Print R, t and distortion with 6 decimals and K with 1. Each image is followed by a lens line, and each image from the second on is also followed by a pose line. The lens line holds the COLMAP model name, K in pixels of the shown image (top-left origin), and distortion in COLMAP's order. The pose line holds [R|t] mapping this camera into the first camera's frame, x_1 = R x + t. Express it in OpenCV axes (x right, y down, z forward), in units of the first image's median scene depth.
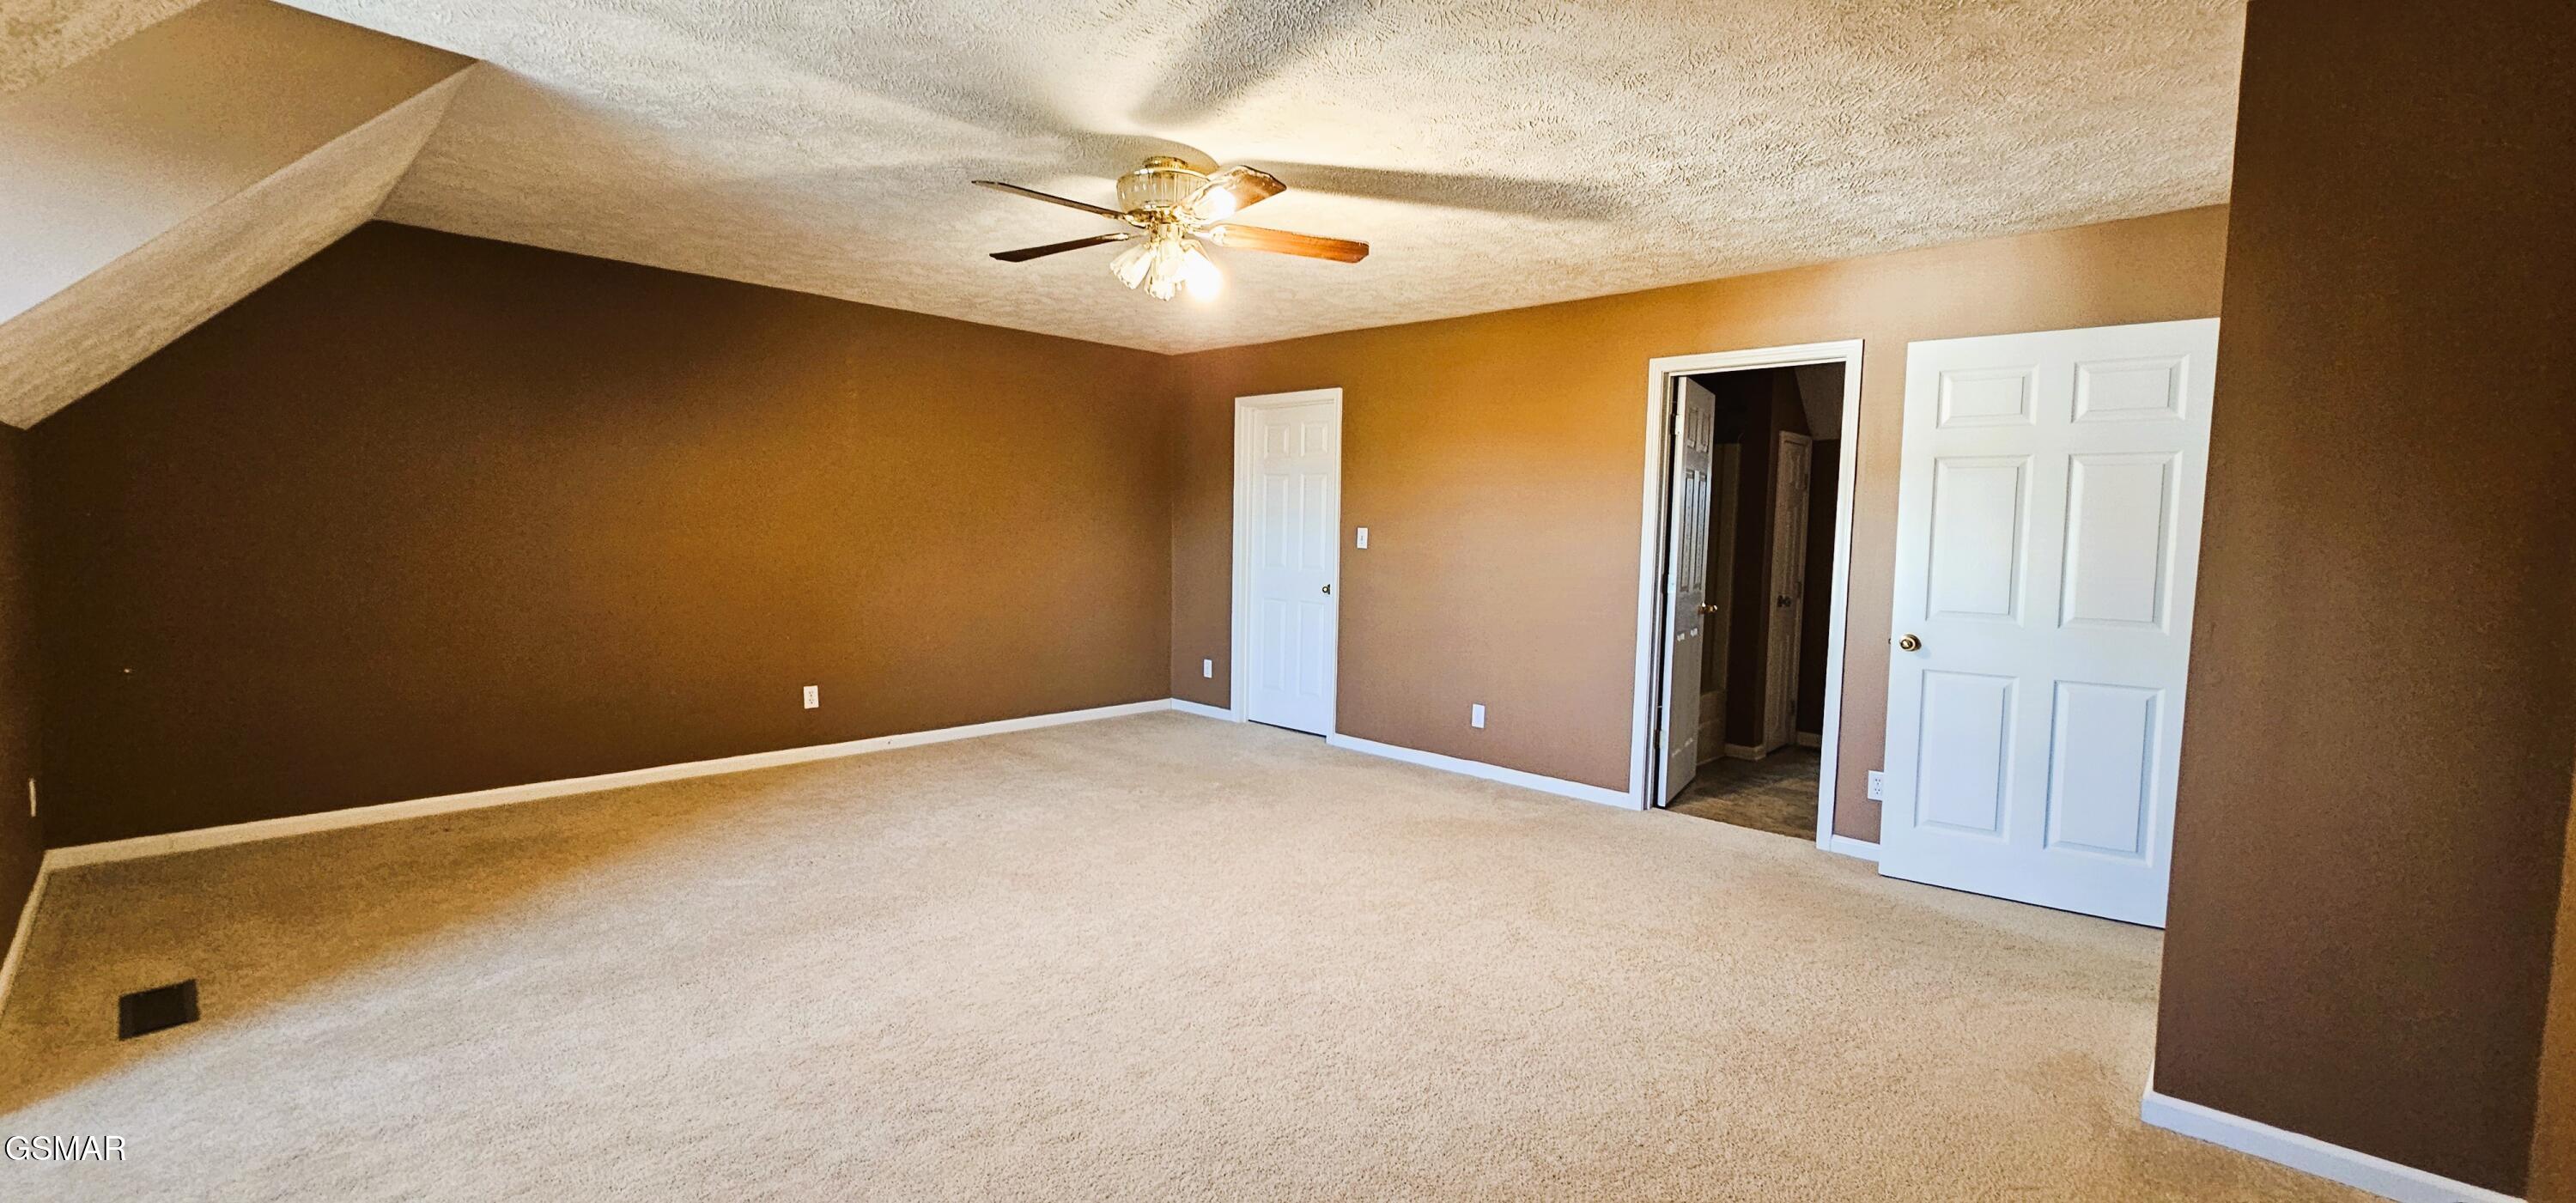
lens RADIAL K [[1048.1, 0, 1293.1], [0, 1048.1, 605.2], [0, 0, 1]] dist [-0.003229, 0.000172]
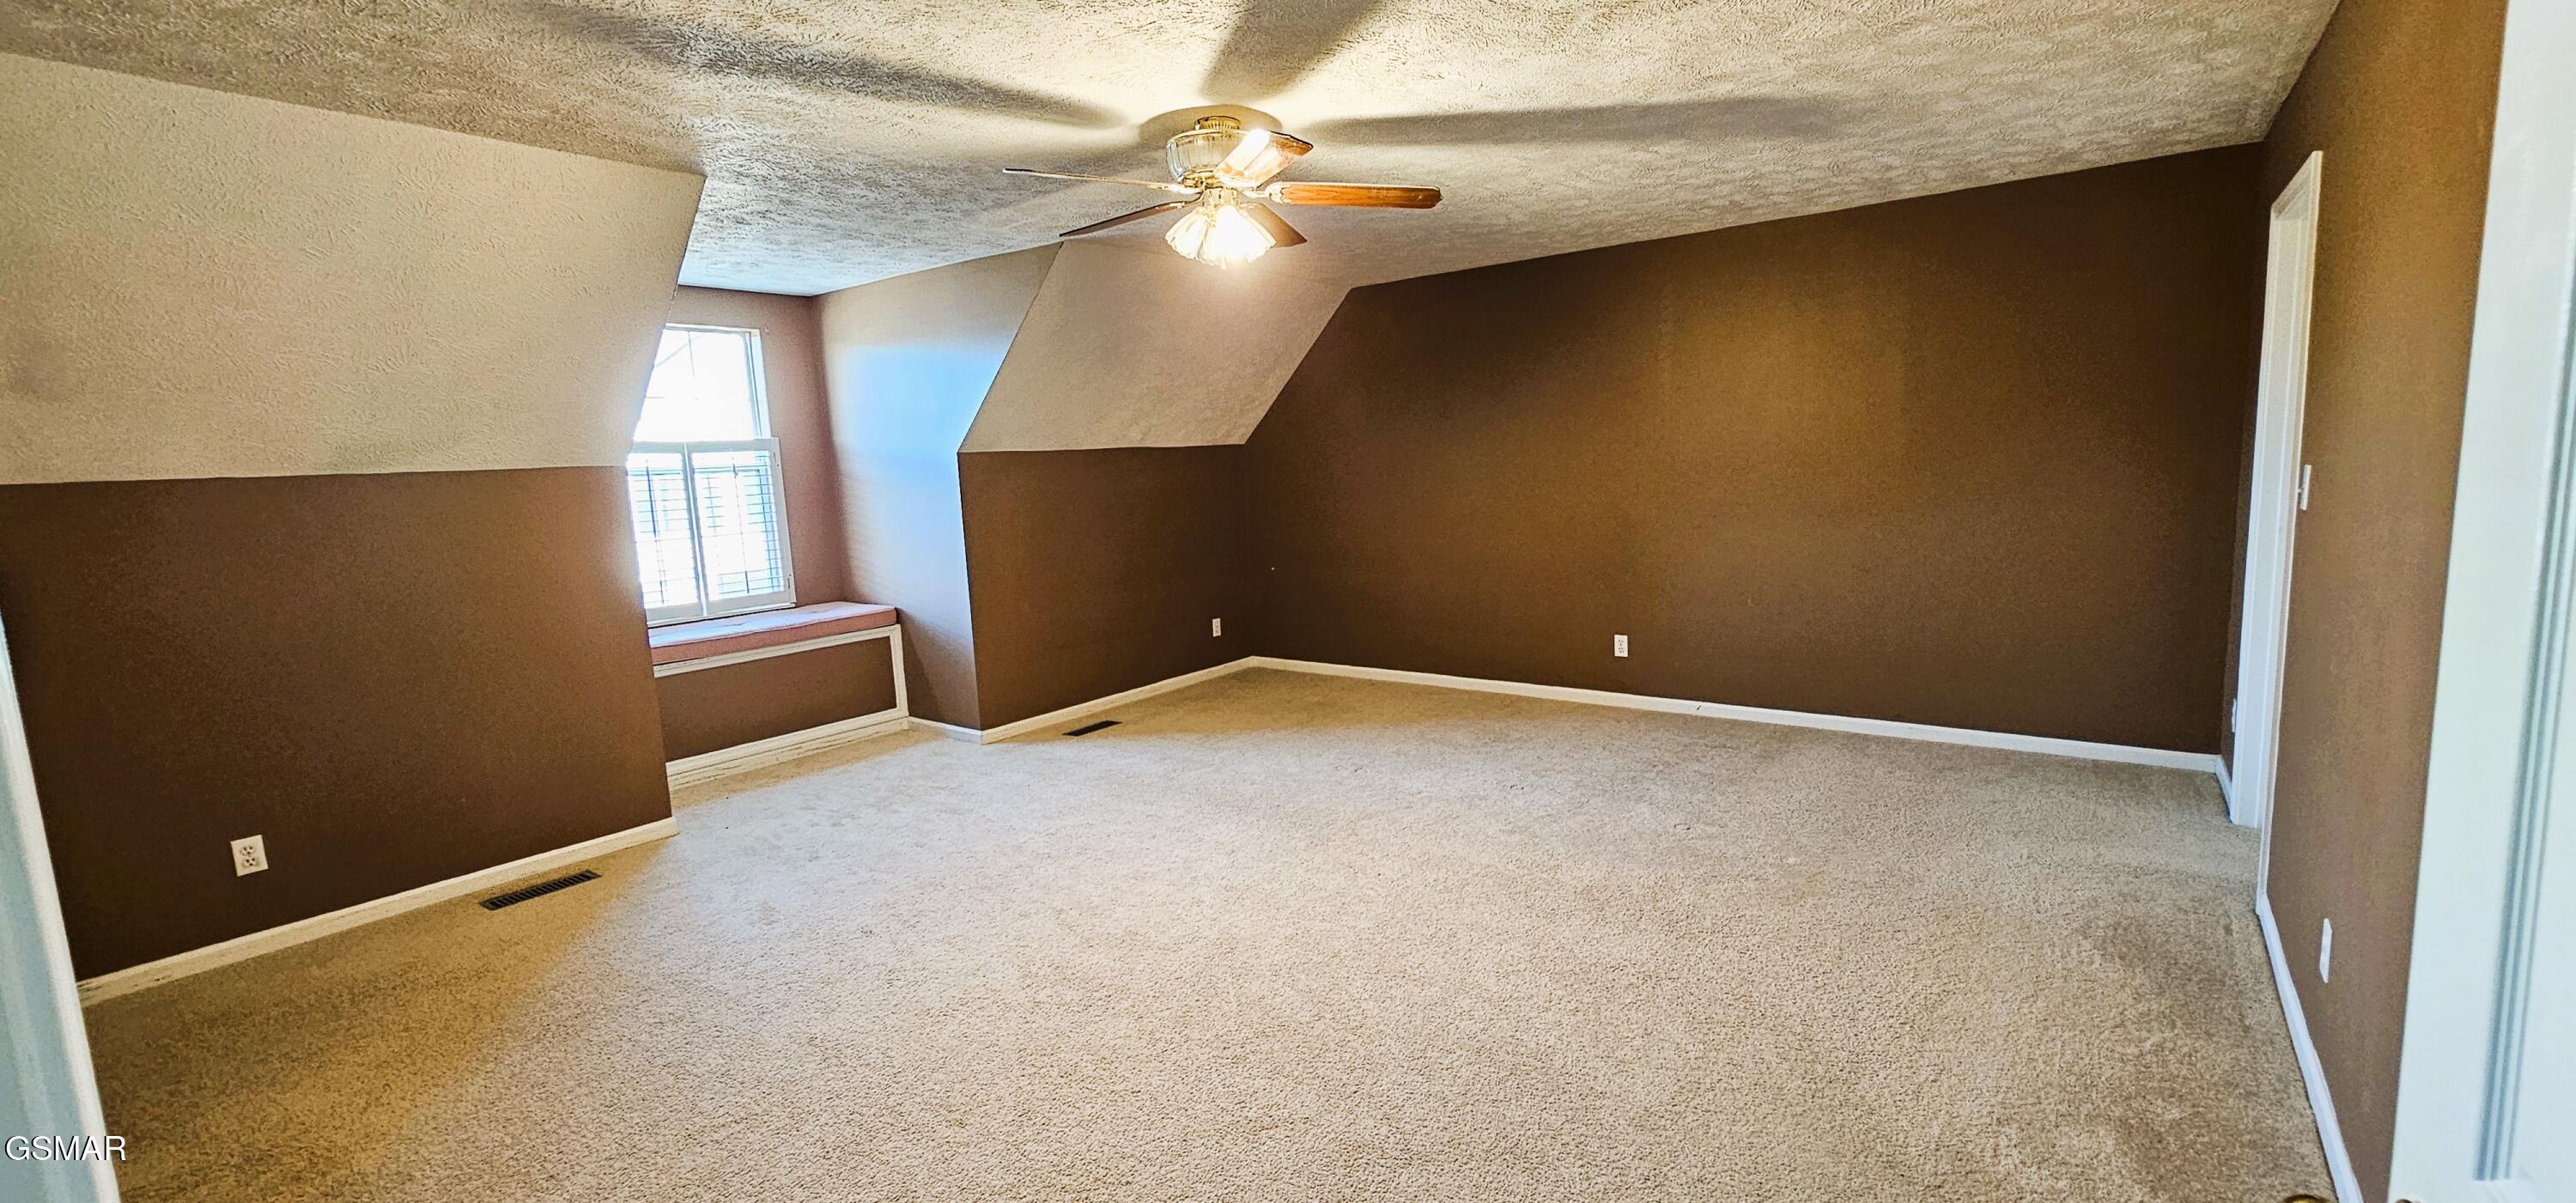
lens RADIAL K [[1048.1, 0, 1292.7], [0, 1048.1, 603.6], [0, 0, 1]] dist [-0.003229, 0.000172]
pose [[0.132387, 0.119932, -0.983916, 0.838369], [-0.037074, 0.992557, 0.115997, -0.100875], [0.990504, 0.021121, 0.135848, 0.905677]]
